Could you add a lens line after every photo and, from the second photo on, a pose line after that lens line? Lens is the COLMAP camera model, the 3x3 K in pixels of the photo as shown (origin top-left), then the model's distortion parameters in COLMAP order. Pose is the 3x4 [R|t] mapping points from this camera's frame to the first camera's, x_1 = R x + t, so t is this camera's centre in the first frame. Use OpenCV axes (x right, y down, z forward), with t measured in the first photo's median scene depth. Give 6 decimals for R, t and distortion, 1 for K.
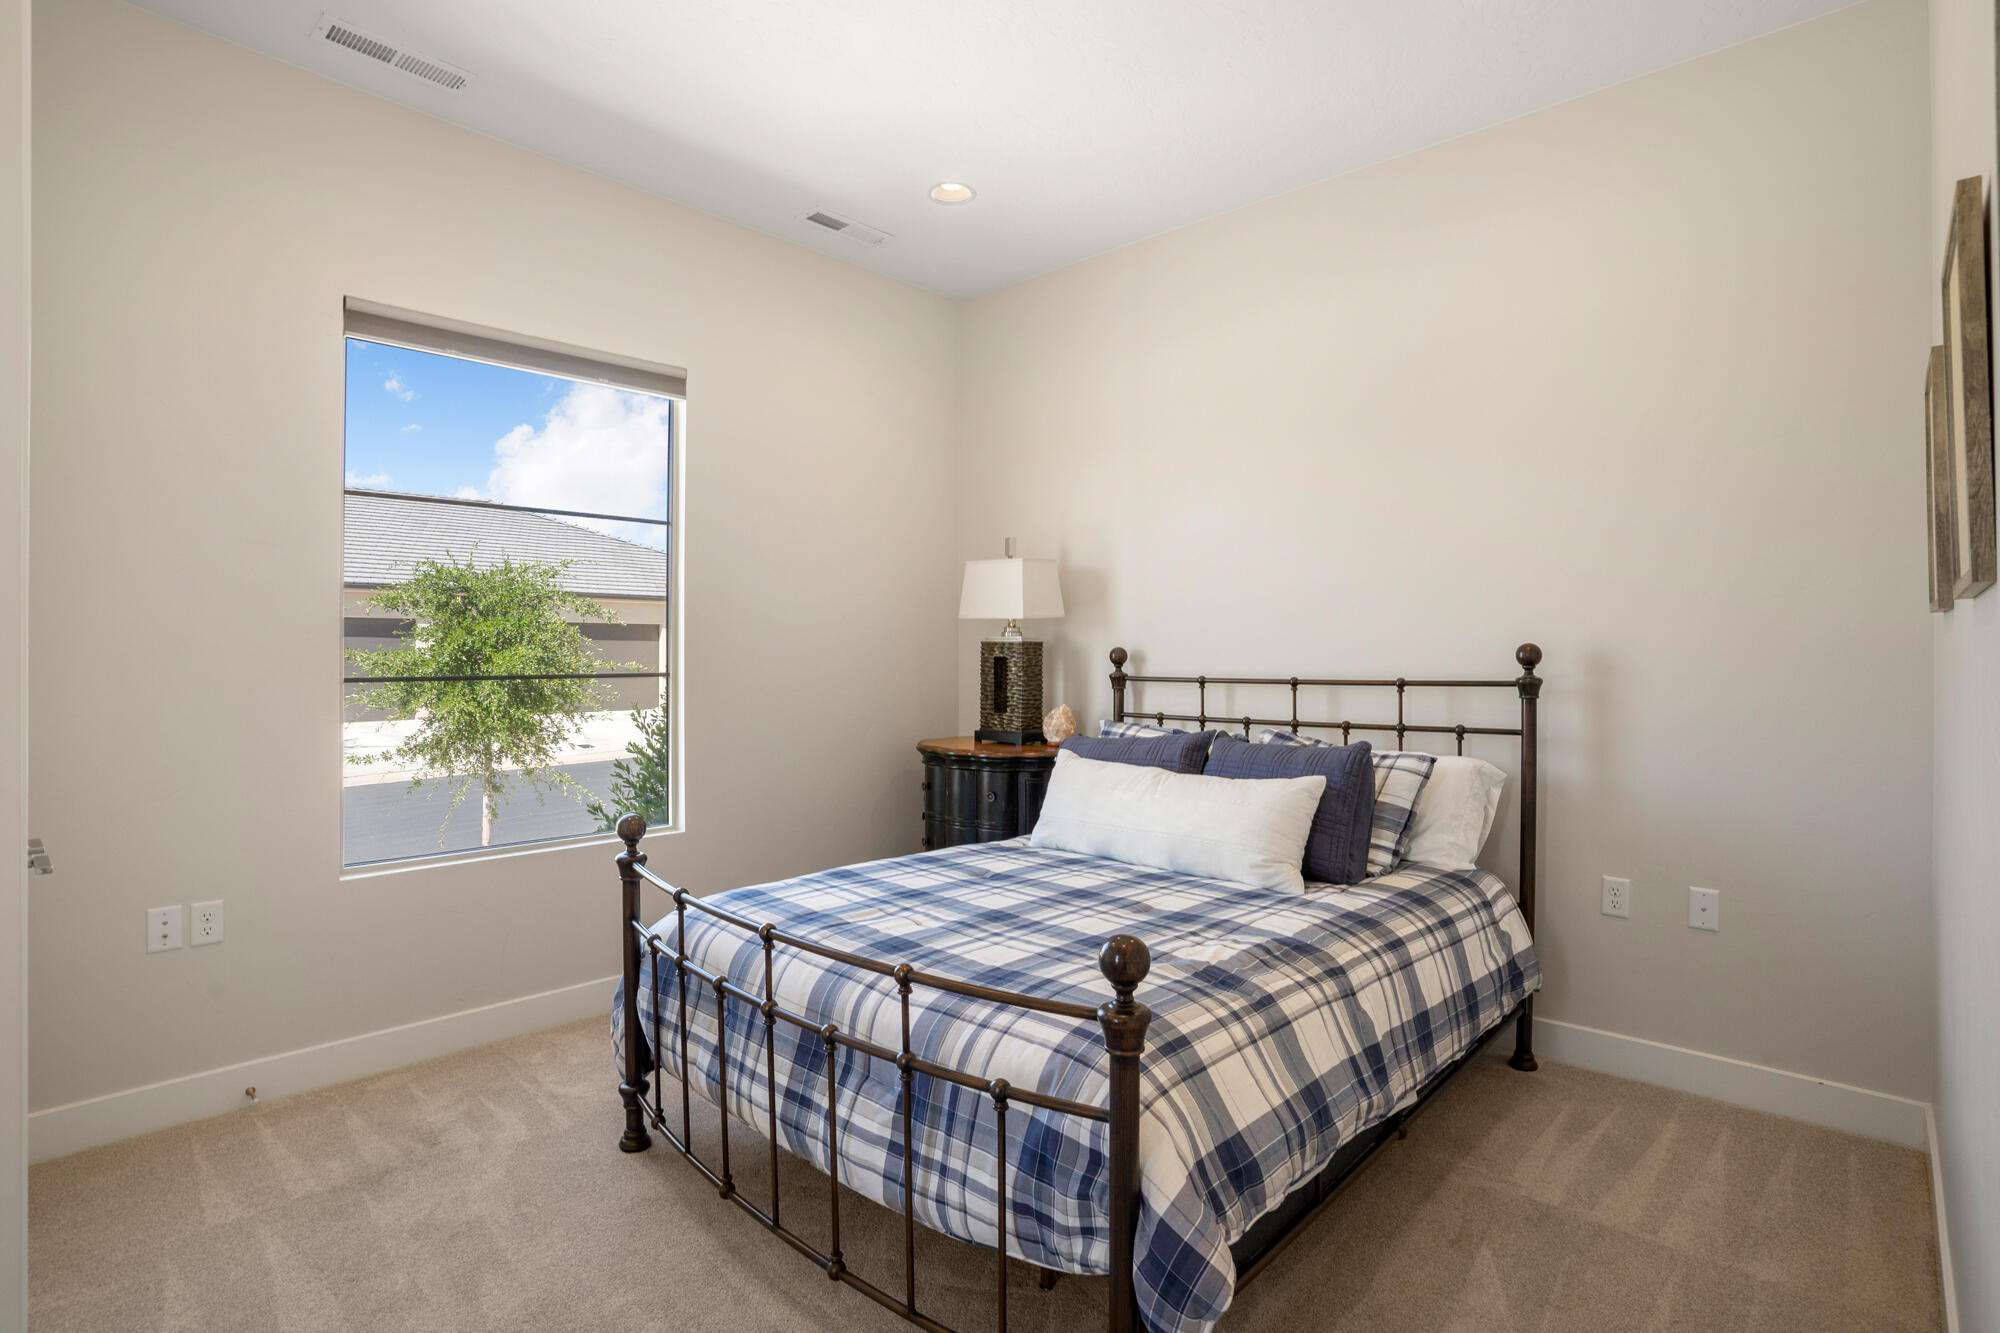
lens RADIAL K [[1004.1, 0, 996.3], [0, 1004.1, 656.6], [0, 0, 1]] dist [-0.064296, 0.028448]
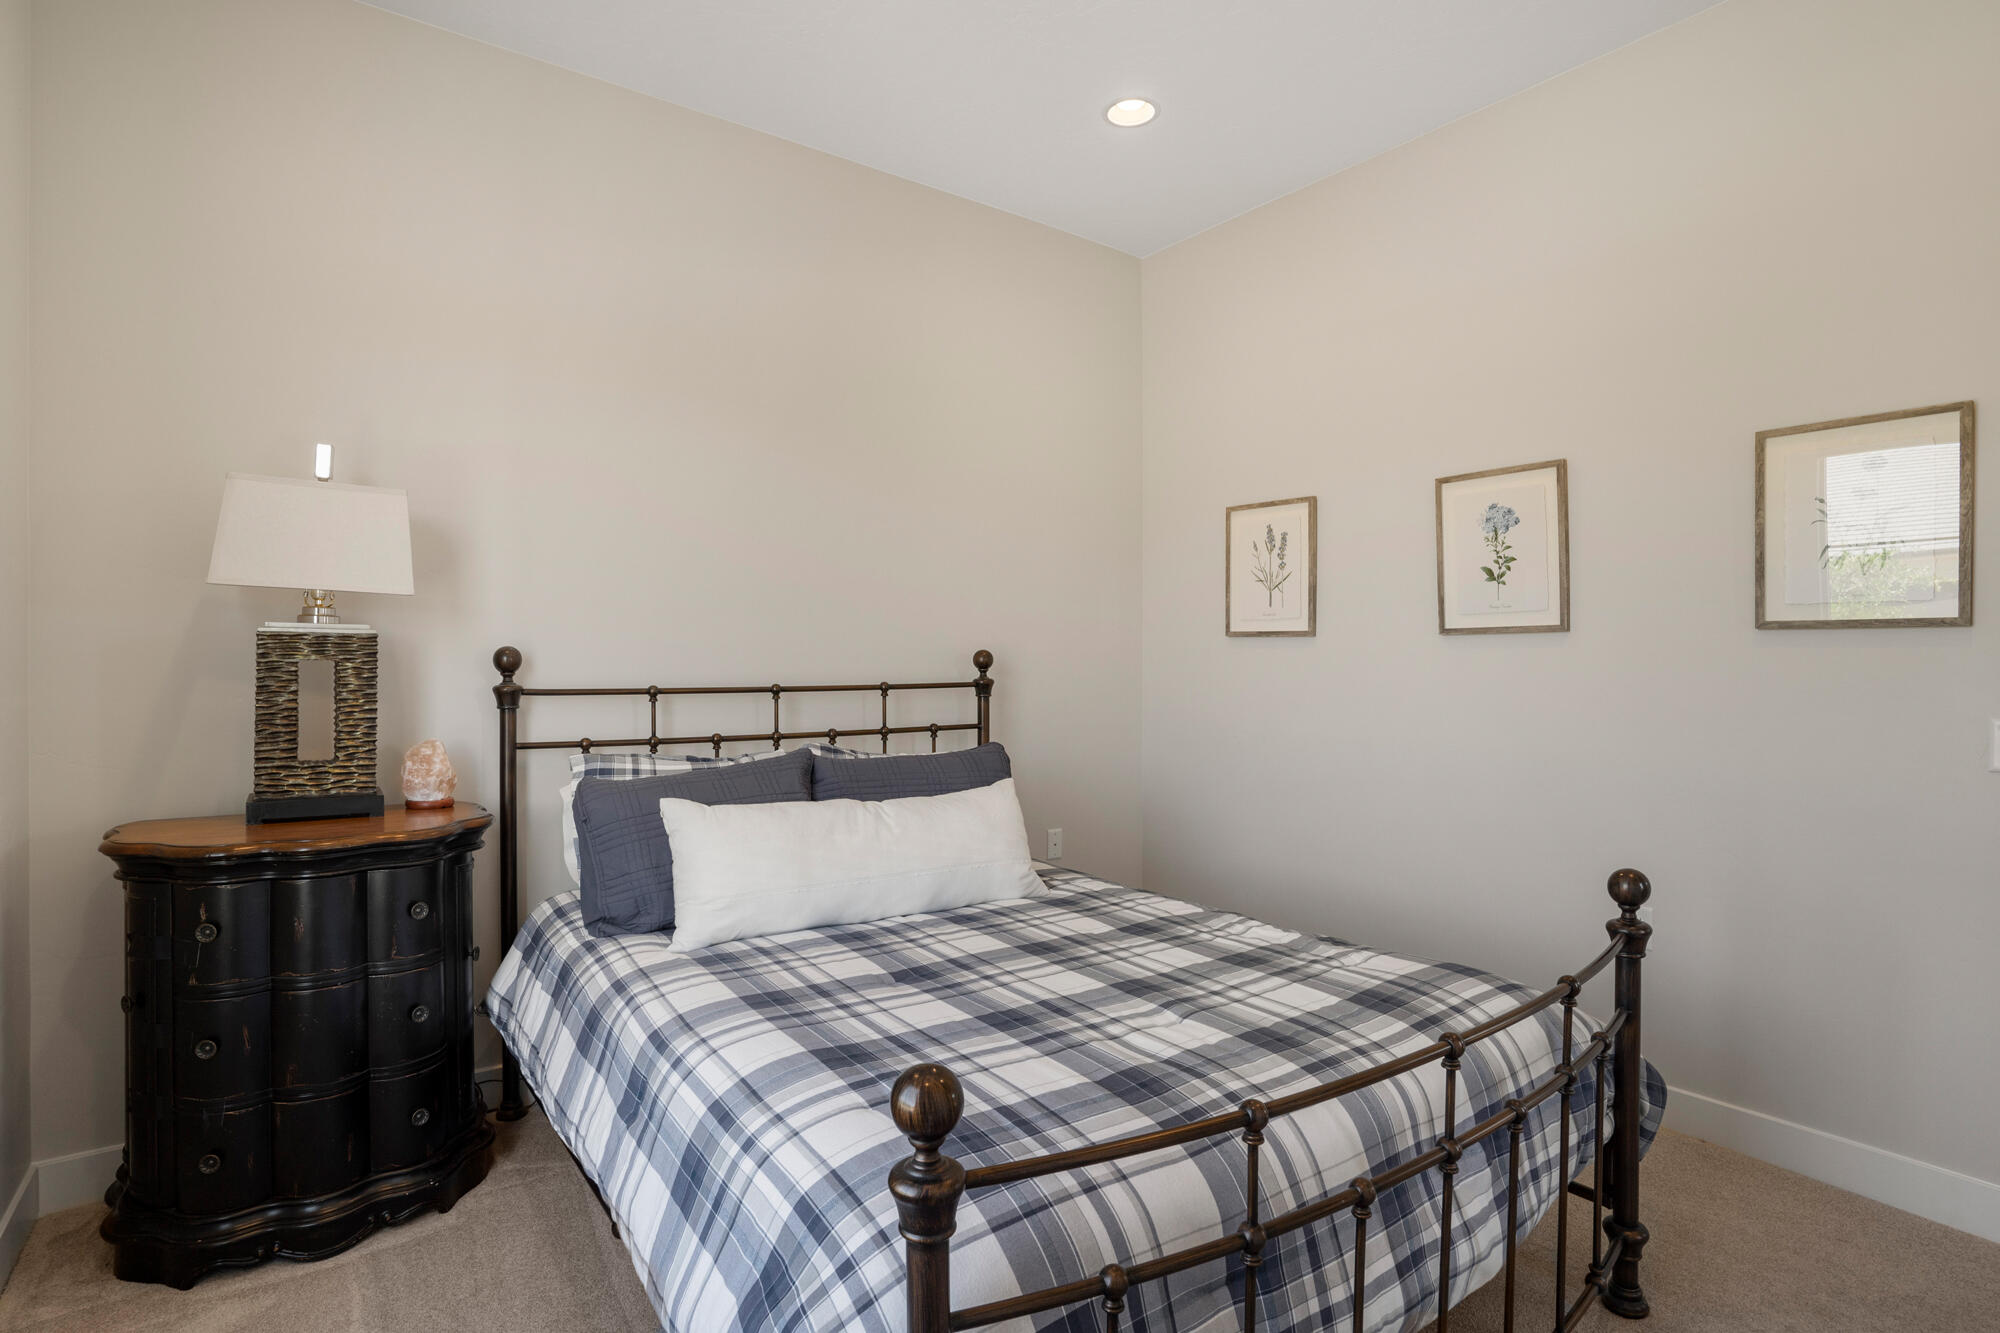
lens RADIAL K [[1004.1, 0, 995.7], [0, 1004.1, 668.1], [0, 0, 1]] dist [-0.064296, 0.028448]
pose [[0.203235, 0.000144, 0.979130, -0.549514], [0.003859, 0.999992, -0.000948, 0.008705], [-0.979122, 0.003971, 0.203233, 0.665540]]
